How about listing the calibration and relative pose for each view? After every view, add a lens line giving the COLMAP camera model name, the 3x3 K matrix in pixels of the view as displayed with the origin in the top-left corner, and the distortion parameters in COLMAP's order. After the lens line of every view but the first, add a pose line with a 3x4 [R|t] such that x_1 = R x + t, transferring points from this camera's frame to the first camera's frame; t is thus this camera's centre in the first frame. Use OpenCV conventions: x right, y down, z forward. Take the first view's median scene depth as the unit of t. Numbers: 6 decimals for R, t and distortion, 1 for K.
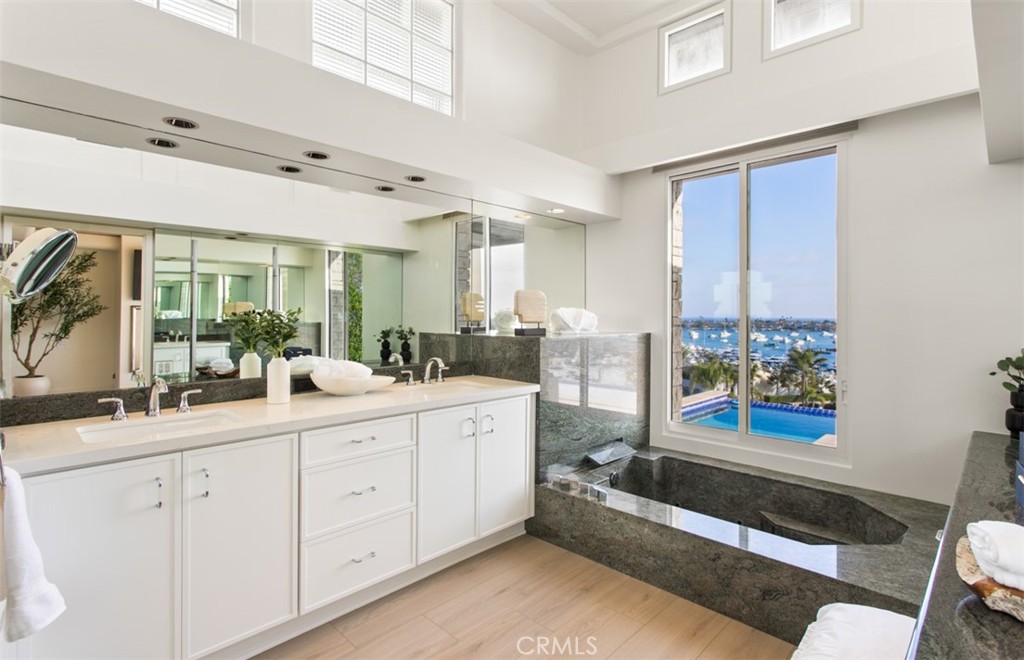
lens RADIAL K [[496.7, 0, 543.9], [0, 496.7, 318.8], [0, 0, 1]] dist [-0.001084, 0.000282]
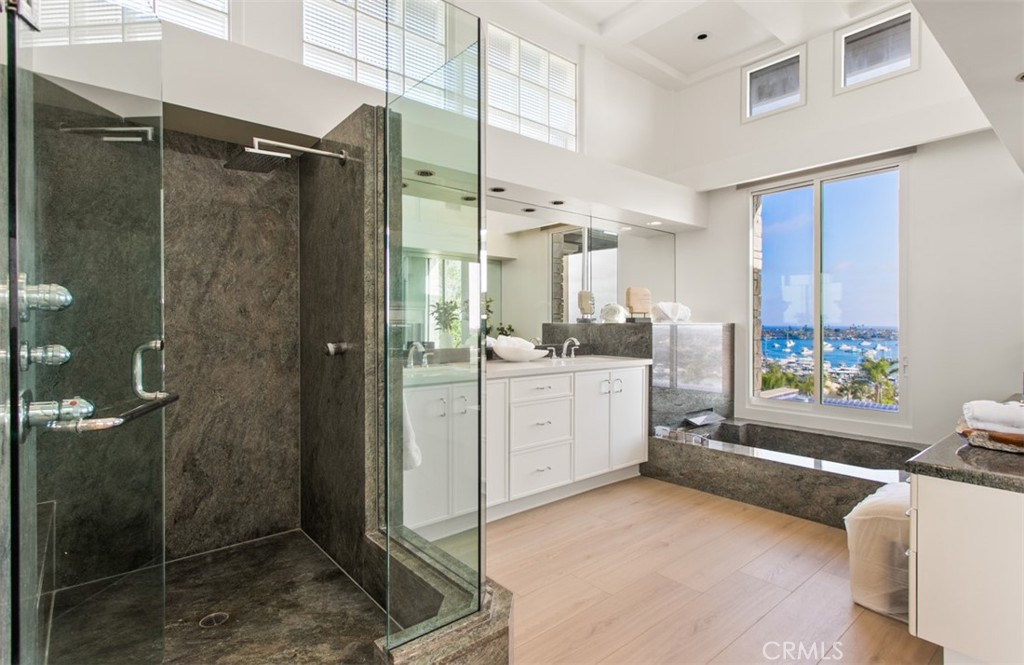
lens RADIAL K [[510.8, 0, 533.2], [0, 510.8, 328.4], [0, 0, 1]] dist [0.001443, 0.000268]
pose [[0.993780, -0.001438, -0.111351, -0.158224], [0.001421, 0.999999, -0.000232, 0.049299], [0.111351, 0.000073, 0.993781, -0.336199]]
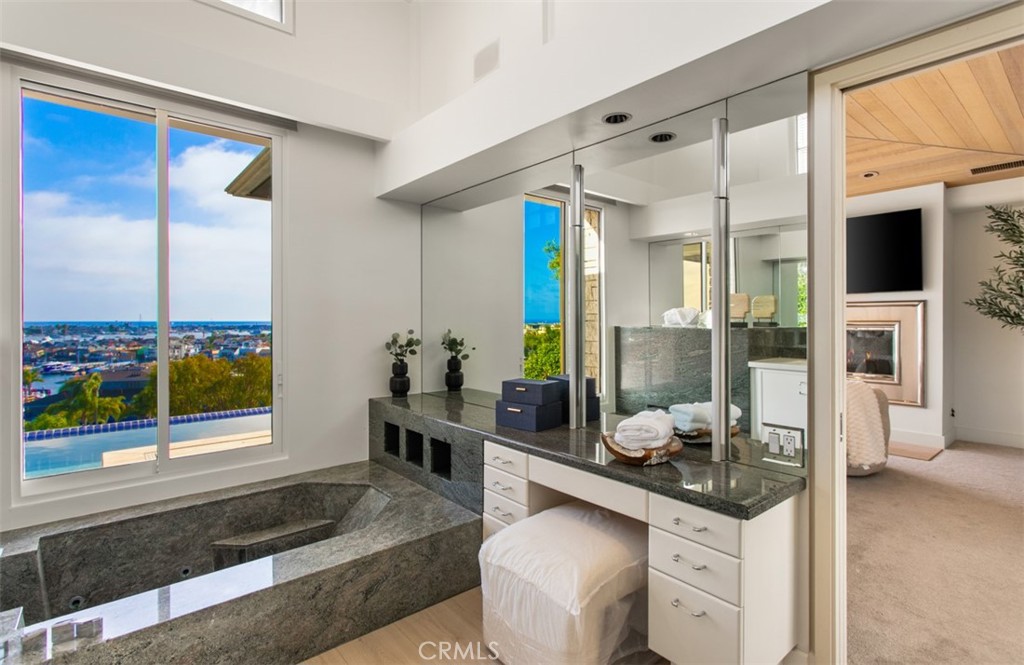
lens RADIAL K [[509.5, 0, 467.1], [0, 509.5, 311.6], [0, 0, 1]] dist [0.002857, 0.000836]
pose [[0.153108, 0.003163, 0.988204, -0.342184], [0.007882, 0.999959, -0.004422, 0.003665], [-0.988178, 0.008466, 0.153077, 0.428329]]
